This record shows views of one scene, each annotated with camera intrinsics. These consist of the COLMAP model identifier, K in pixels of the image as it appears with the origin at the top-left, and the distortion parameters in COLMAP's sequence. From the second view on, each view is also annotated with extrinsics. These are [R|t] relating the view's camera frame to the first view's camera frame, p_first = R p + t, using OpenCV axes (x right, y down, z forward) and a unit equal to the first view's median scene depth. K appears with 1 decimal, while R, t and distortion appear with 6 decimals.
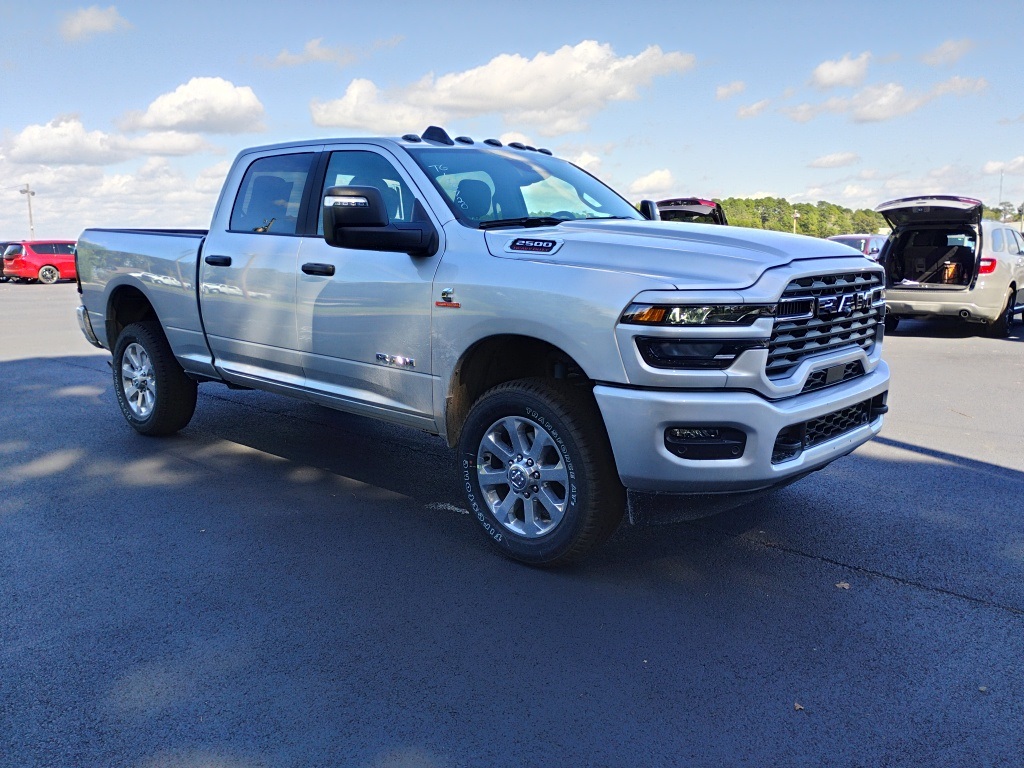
lens RADIAL K [[850.5, 0, 511.4], [0, 850.5, 388.1], [0, 0, 1]] dist [0.079870, -0.102732]
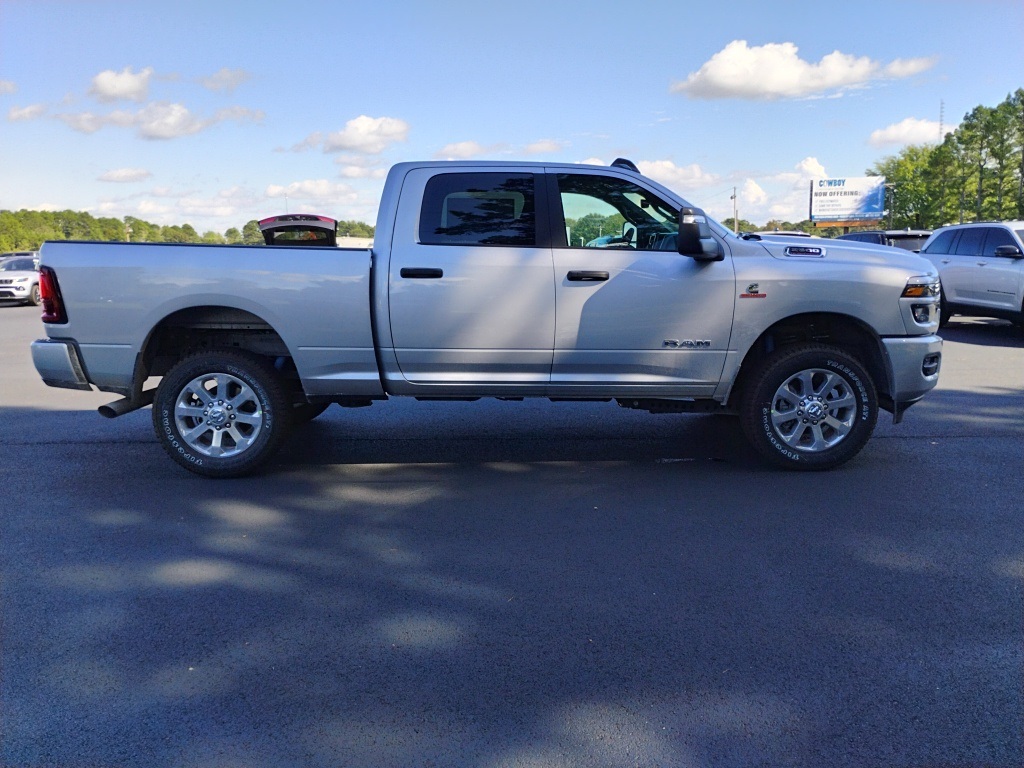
lens RADIAL K [[850.5, 0, 513.9], [0, 850.5, 403.8], [0, 0, 1]] dist [0.079870, -0.102732]
pose [[0.721825, -0.125206, 0.680655, -0.352288], [0.125815, 0.990851, 0.048841, -0.011153], [-0.680543, 0.050382, 0.730974, 0.072507]]
